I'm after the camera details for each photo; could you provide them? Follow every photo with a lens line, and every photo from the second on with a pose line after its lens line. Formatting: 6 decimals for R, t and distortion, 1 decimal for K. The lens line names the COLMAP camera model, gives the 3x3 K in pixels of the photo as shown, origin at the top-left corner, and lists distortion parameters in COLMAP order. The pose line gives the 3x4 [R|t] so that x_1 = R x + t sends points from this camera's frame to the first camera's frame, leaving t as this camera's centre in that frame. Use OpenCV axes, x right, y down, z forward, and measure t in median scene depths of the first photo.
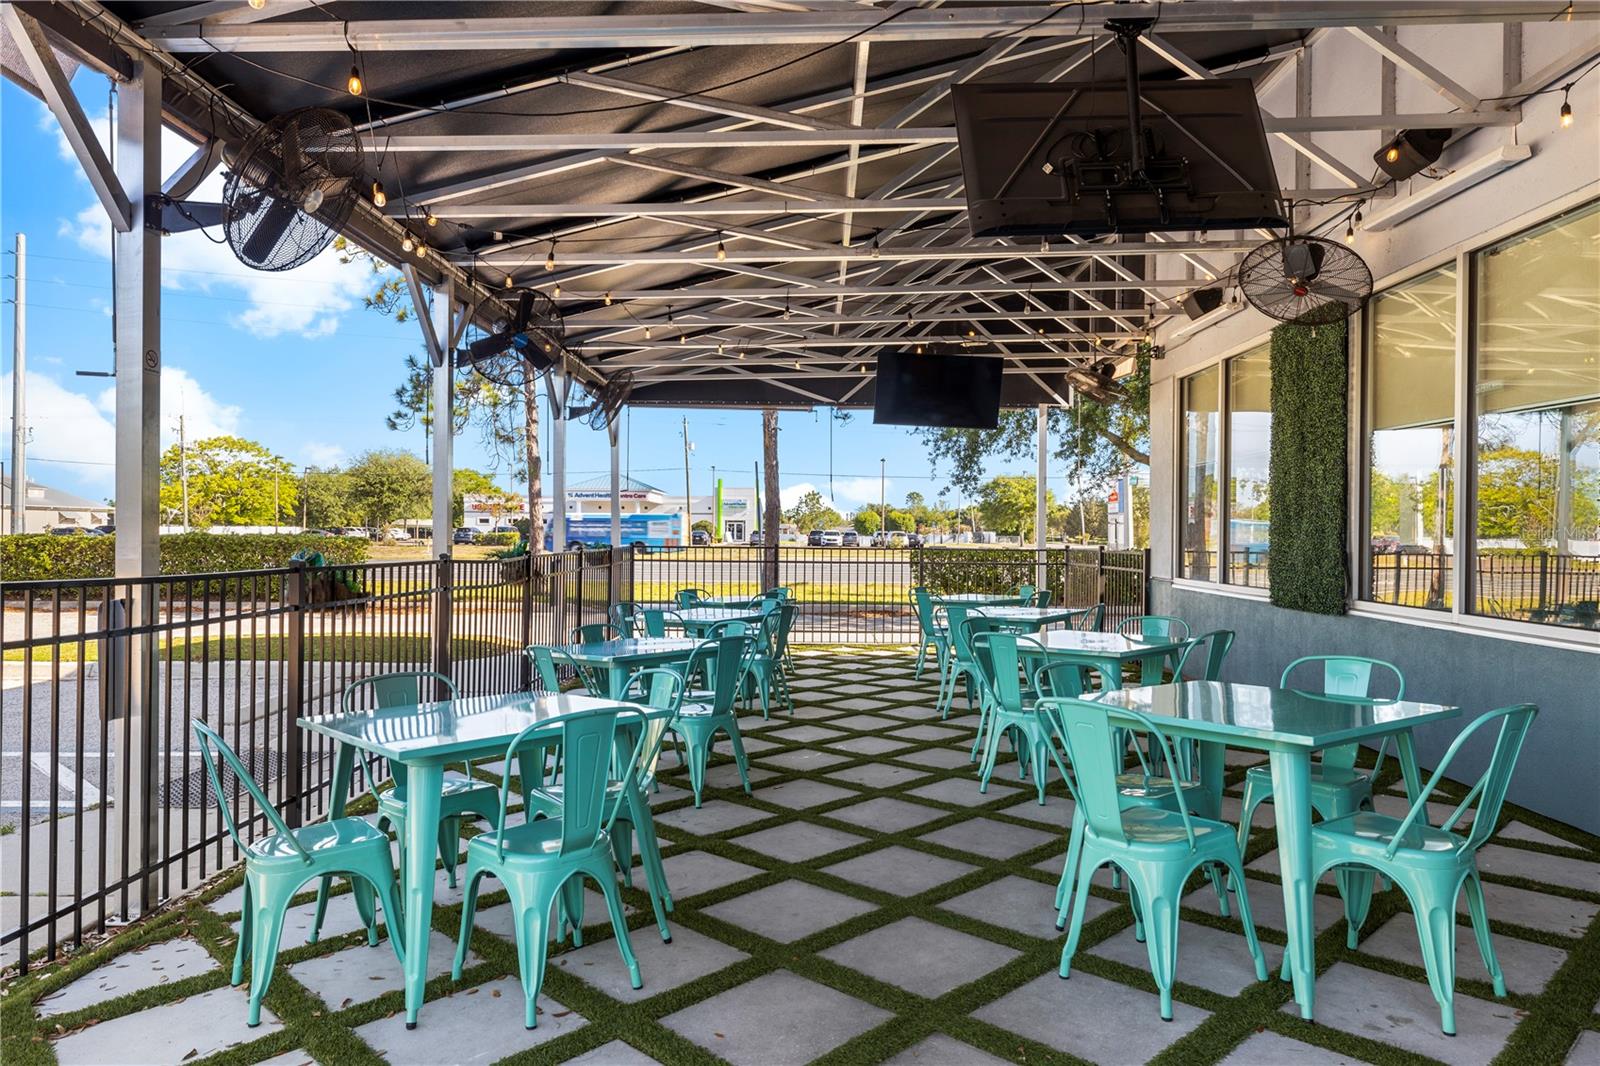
lens RADIAL K [[1018.8, 0, 800.0], [0, 1018.8, 533.0], [0, 0, 1]] dist [0.023108, 0.000116]
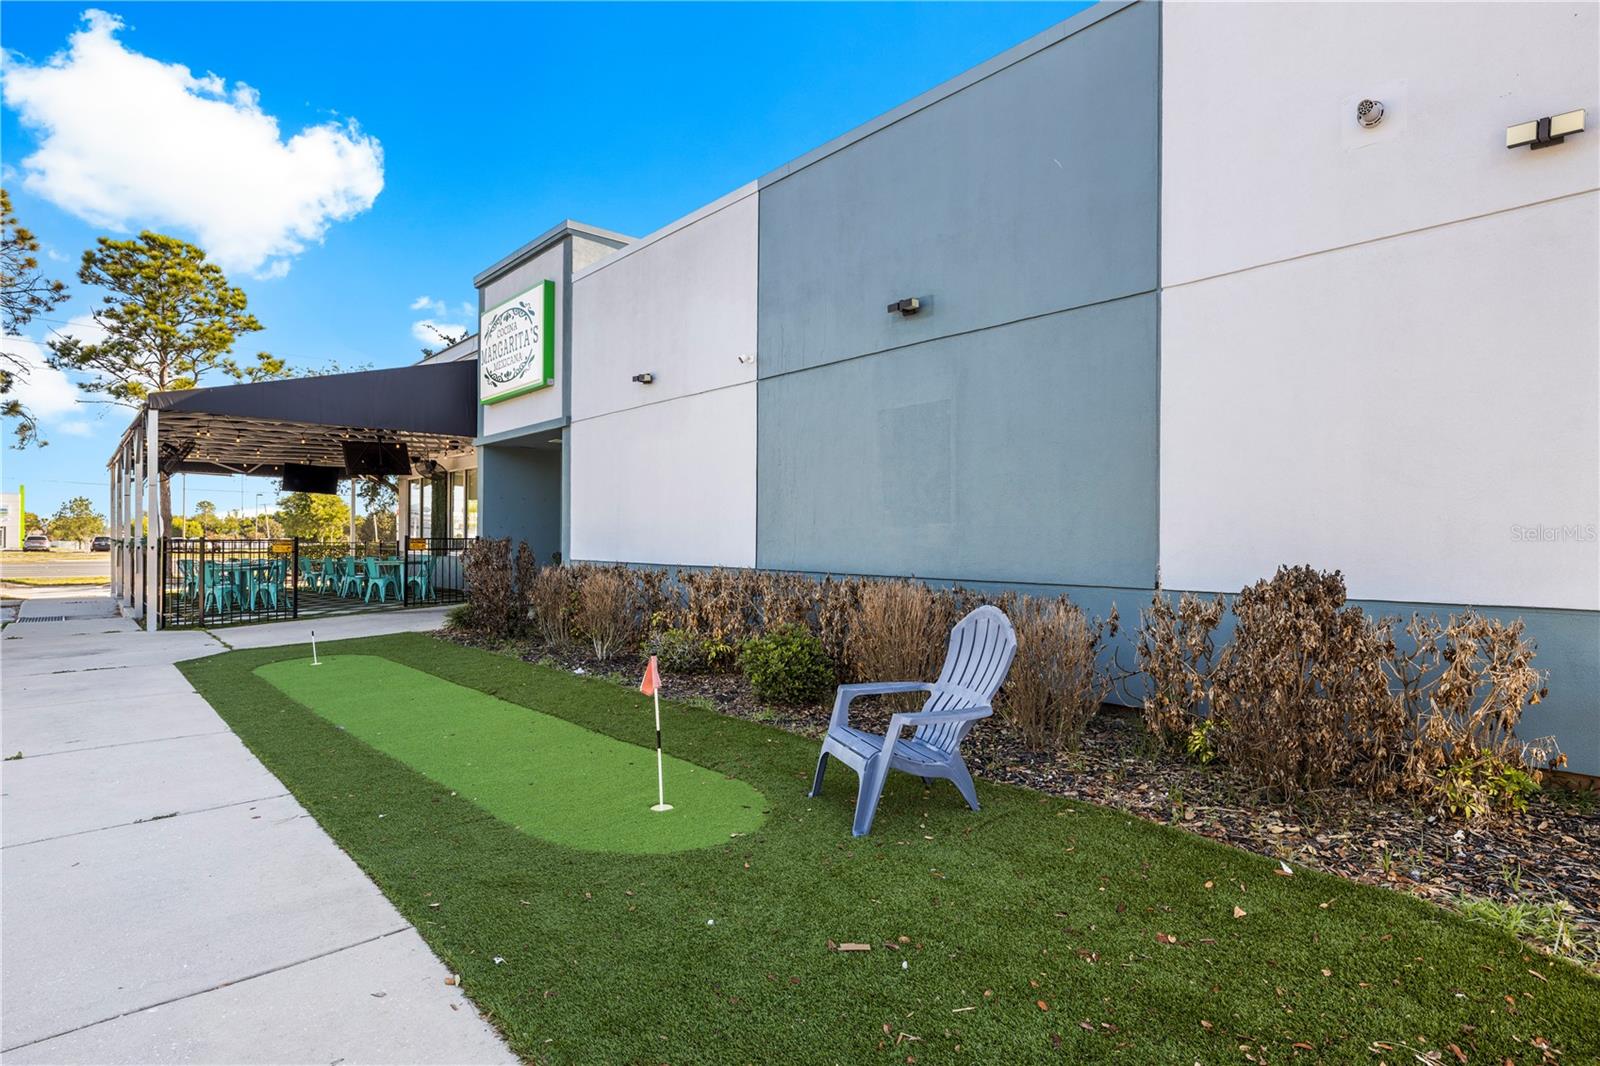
lens RADIAL K [[858.1, 0, 800.0], [0, 858.1, 533.0], [0, 0, 1]] dist [-0.000941, -0.000277]
pose [[0.745494, 0.006056, 0.666485, -0.190257], [-0.000333, 0.999962, -0.008714, 0.007225], [-0.666513, 0.006274, 0.745467, -0.704122]]
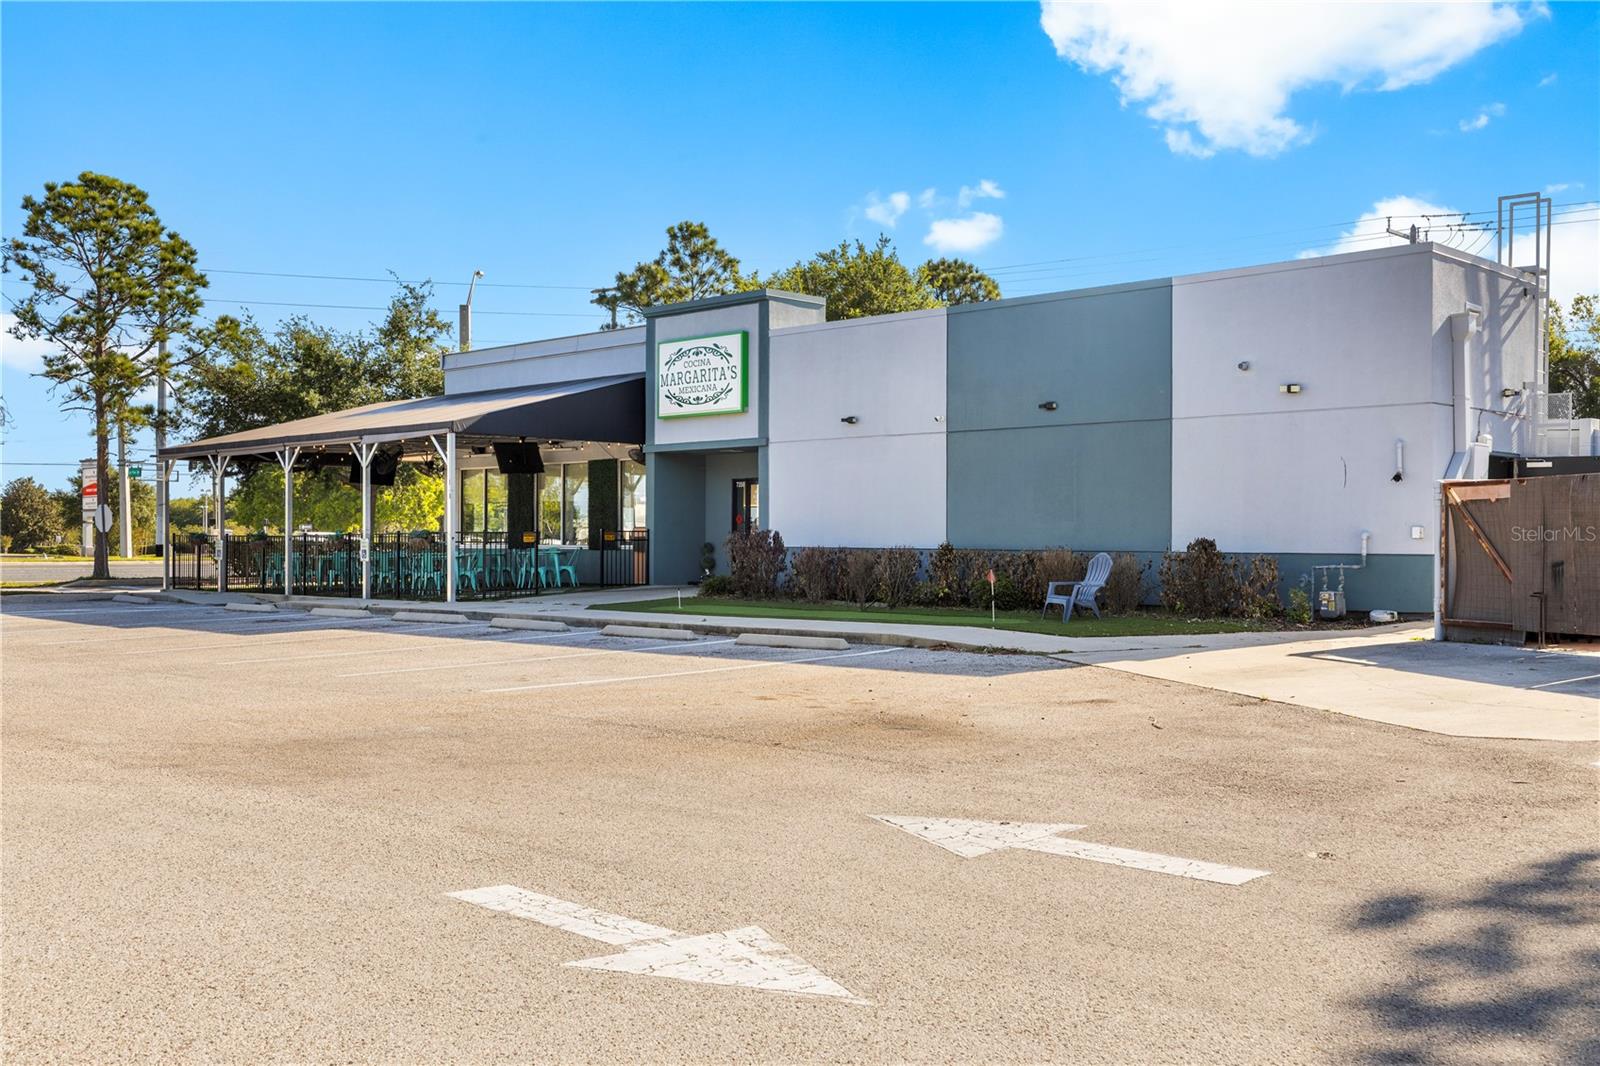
lens RADIAL K [[1576.5, 0, 800.0], [0, 1576.5, 533.0], [0, 0, 1]] dist [-0.000761, 0.016197]
pose [[0.691879, 0.001524, 0.722012, -0.944558], [0.000590, 0.999996, -0.002677, 0.011851], [-0.722013, 0.002278, 0.691876, -1.179739]]
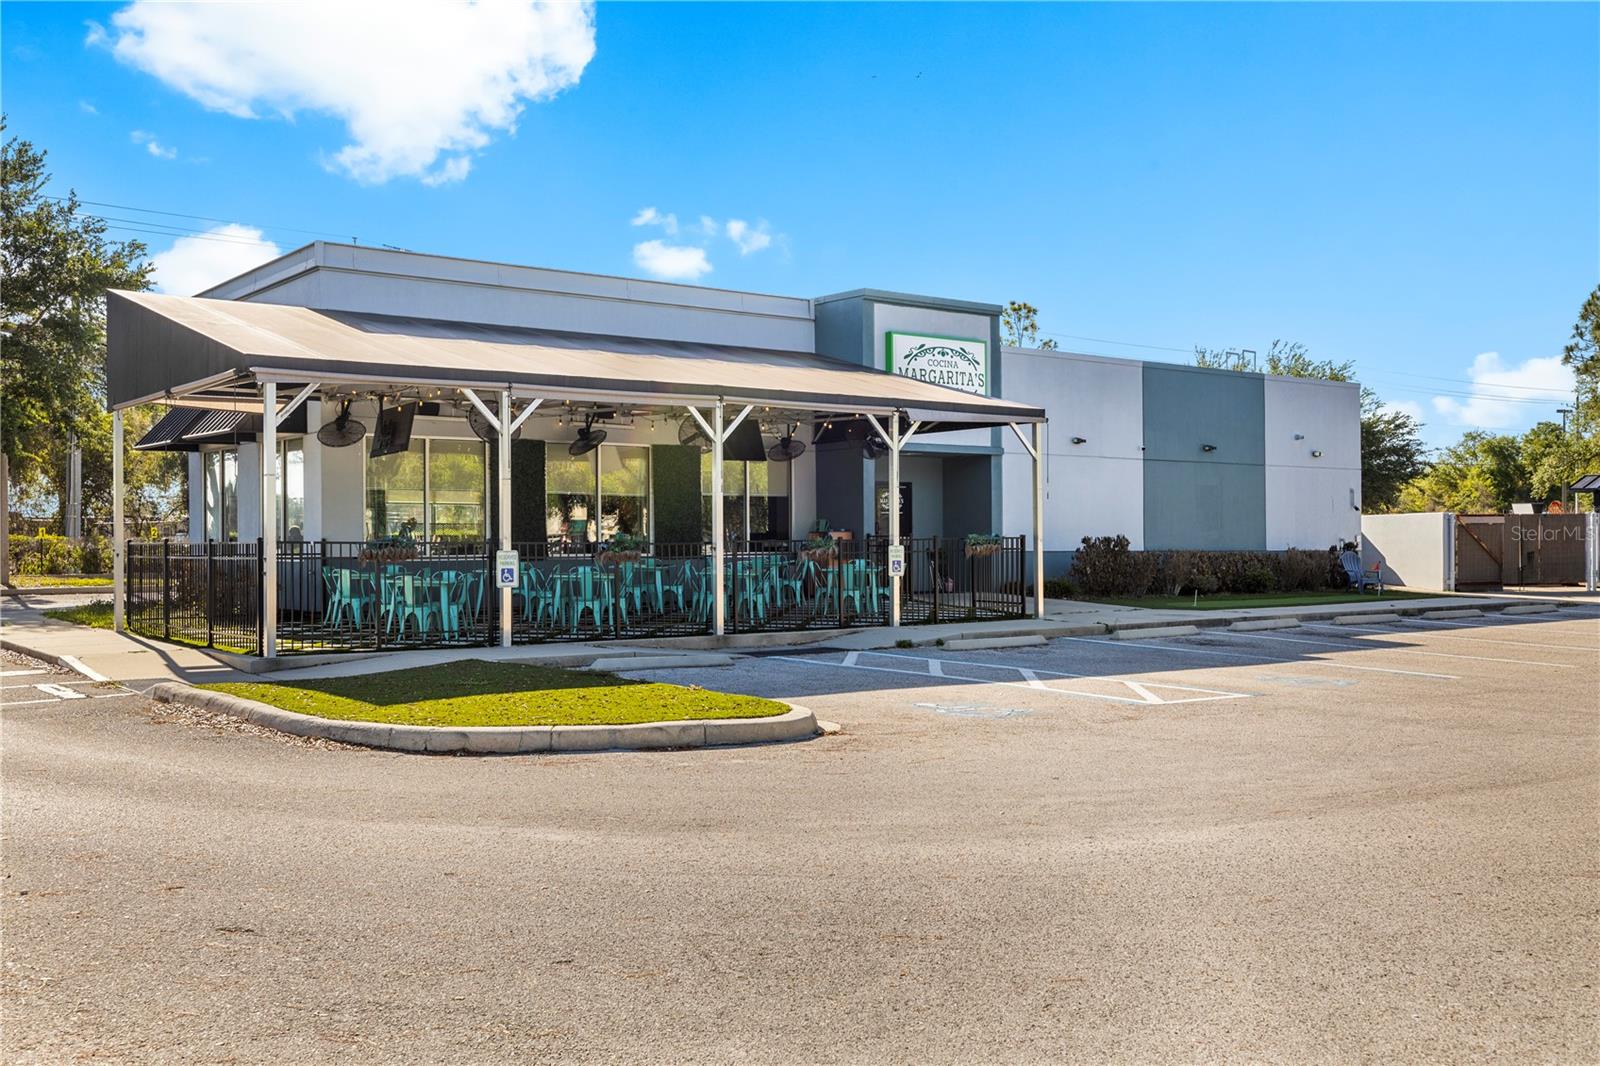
lens RADIAL K [[1576.5, 0, 800.0], [0, 1576.5, 533.0], [0, 0, 1]] dist [-0.000761, 0.016197]
pose [[-0.639812, 0.011799, 0.768441, -0.951232], [0.008650, 0.999929, -0.008151, 0.011599], [-0.768483, 0.001432, -0.639869, 0.976009]]
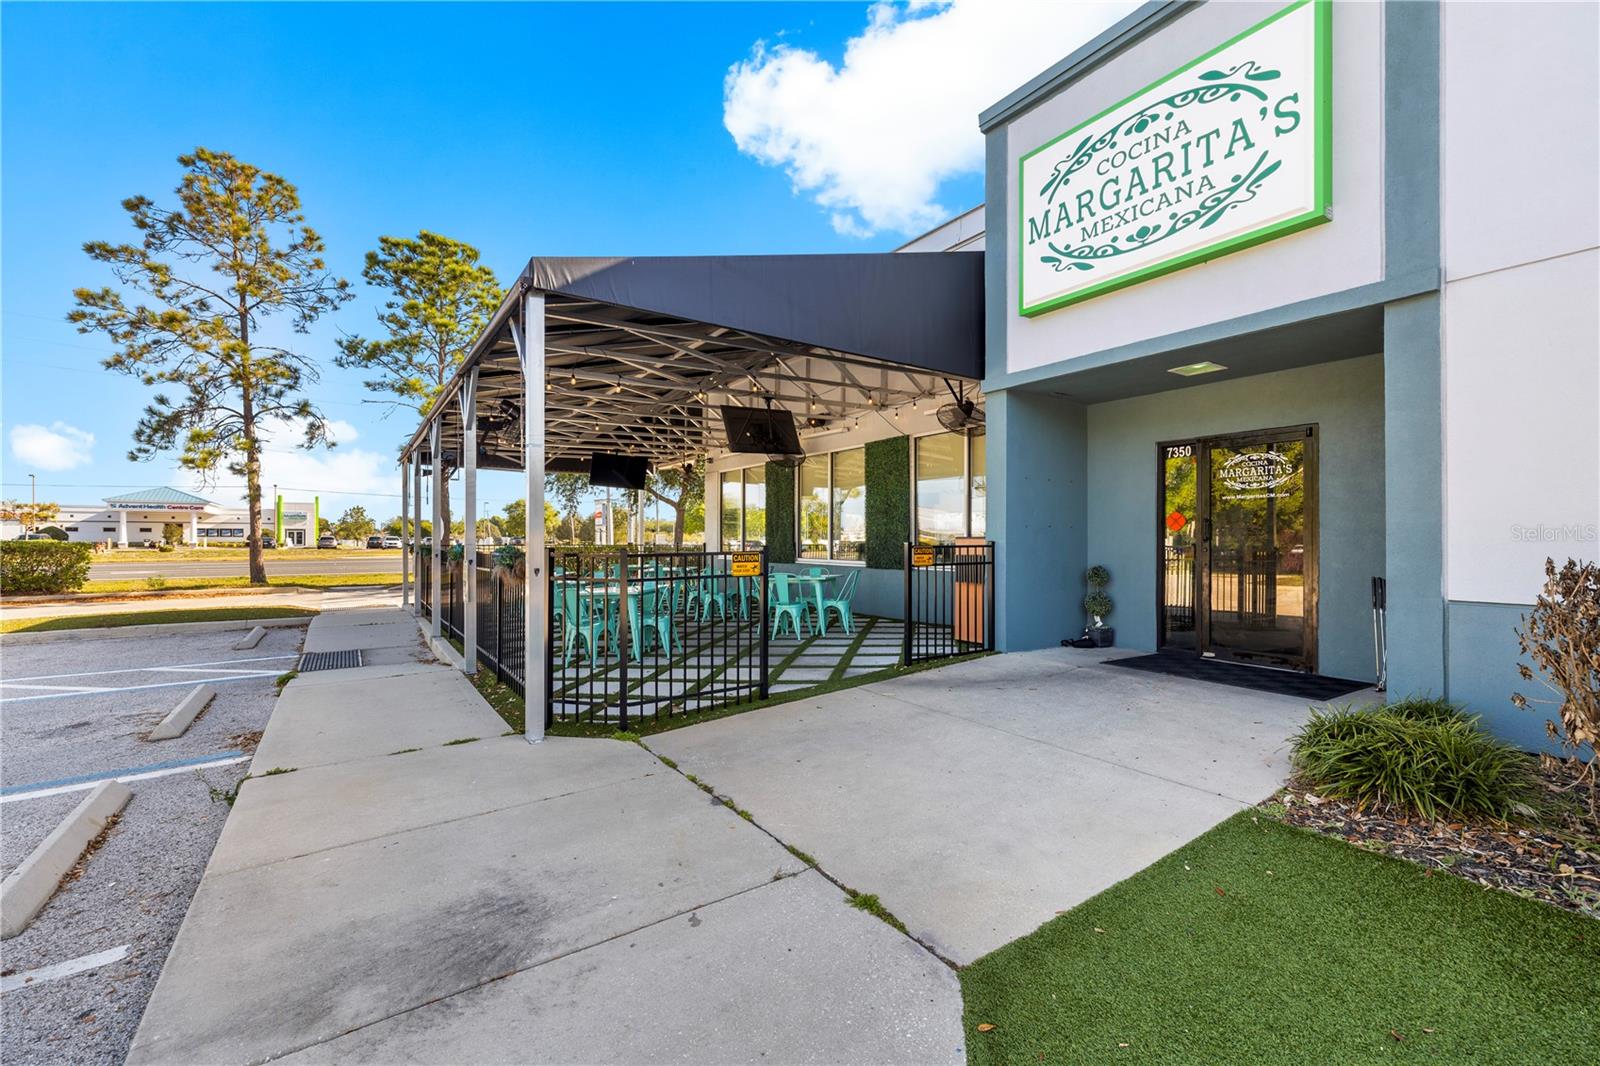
lens RADIAL K [[681.8, 0, 800.0], [0, 681.8, 533.0], [0, 0, 1]] dist [0.002495, 0.001015]
pose [[0.820991, -0.001338, 0.570939, -0.188520], [0.005117, 0.999974, -0.005015, 0.000292], [-0.570918, 0.007039, 0.820977, -0.205383]]
